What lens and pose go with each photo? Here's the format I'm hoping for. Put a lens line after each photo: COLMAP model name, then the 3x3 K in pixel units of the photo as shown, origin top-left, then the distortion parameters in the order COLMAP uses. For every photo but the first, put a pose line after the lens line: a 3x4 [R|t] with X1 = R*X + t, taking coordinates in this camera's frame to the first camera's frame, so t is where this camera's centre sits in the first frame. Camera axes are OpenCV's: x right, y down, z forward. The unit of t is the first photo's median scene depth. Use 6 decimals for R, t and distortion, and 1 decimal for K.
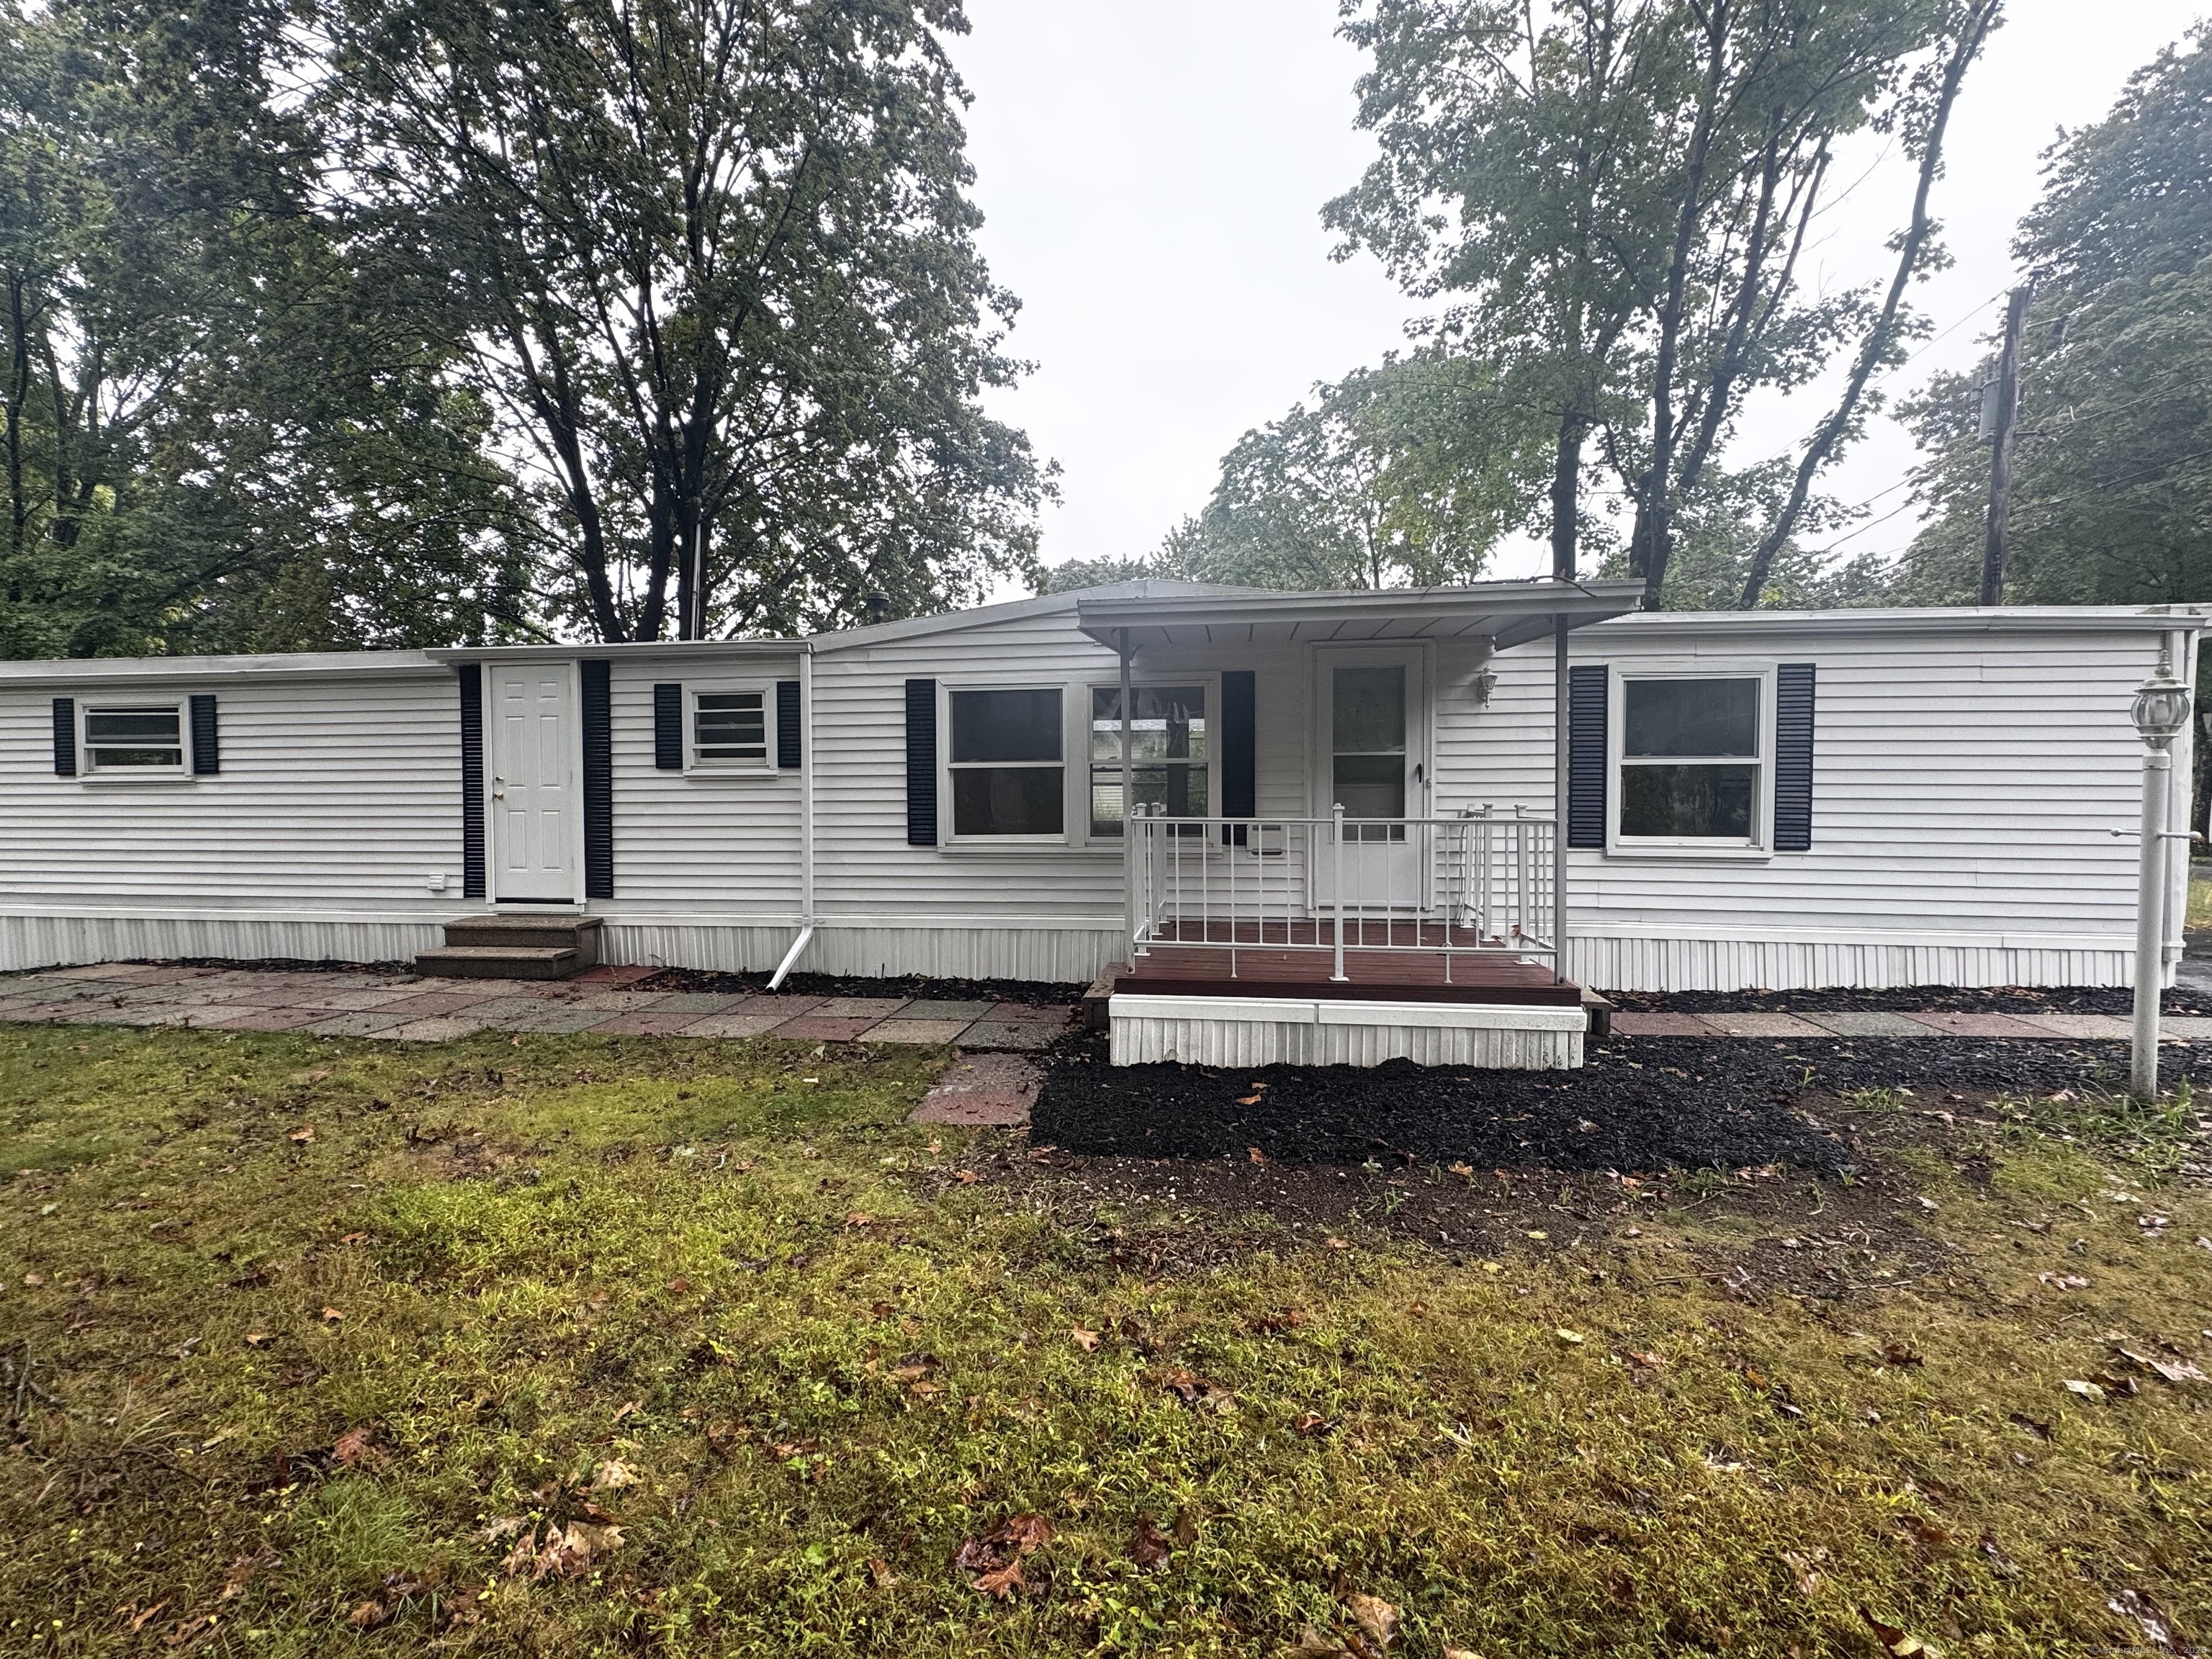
lens RADIAL K [[1005.0, 0, 1103.3], [0, 1005.0, 828.9], [0, 0, 1]] dist [-0.003023, -0.000056]
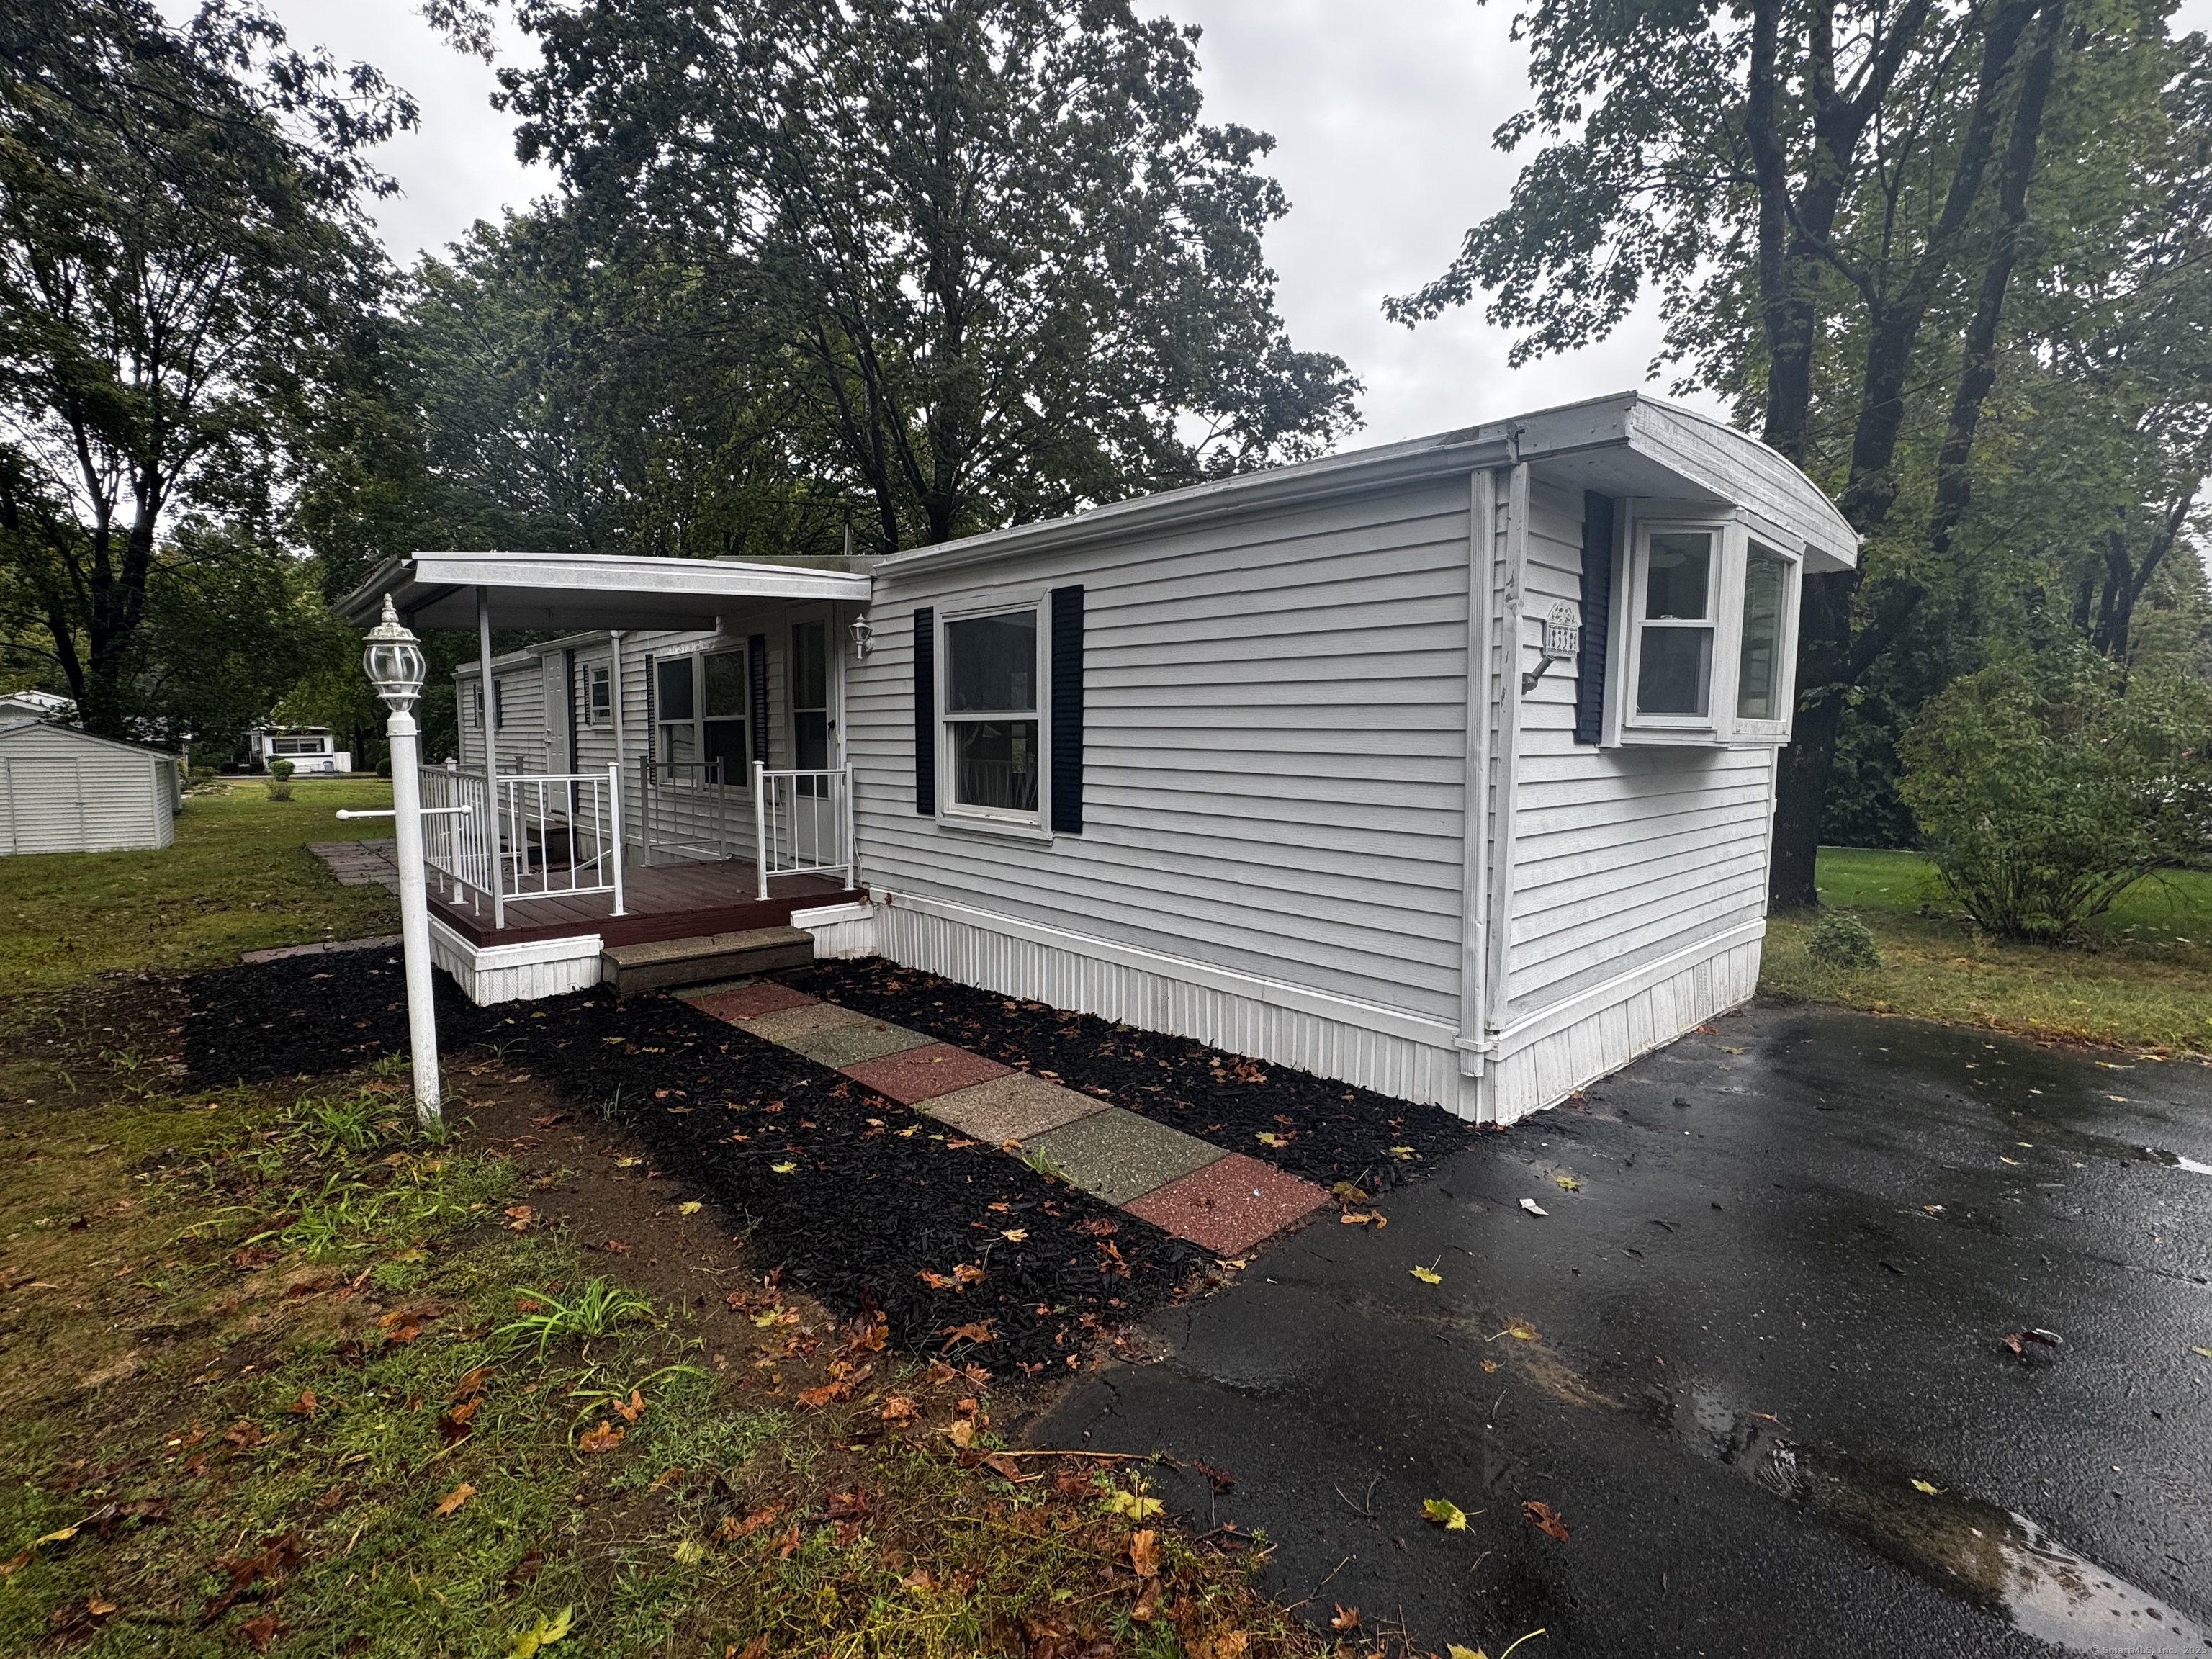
lens RADIAL K [[1005.0, 0, 1092.5], [0, 1005.0, 831.5], [0, 0, 1]] dist [-0.003023, -0.000056]
pose [[0.770255, 0.066850, -0.634223, 1.196119], [-0.028028, 0.997078, 0.071058, -0.034593], [0.637120, -0.036957, 0.769878, 0.416681]]
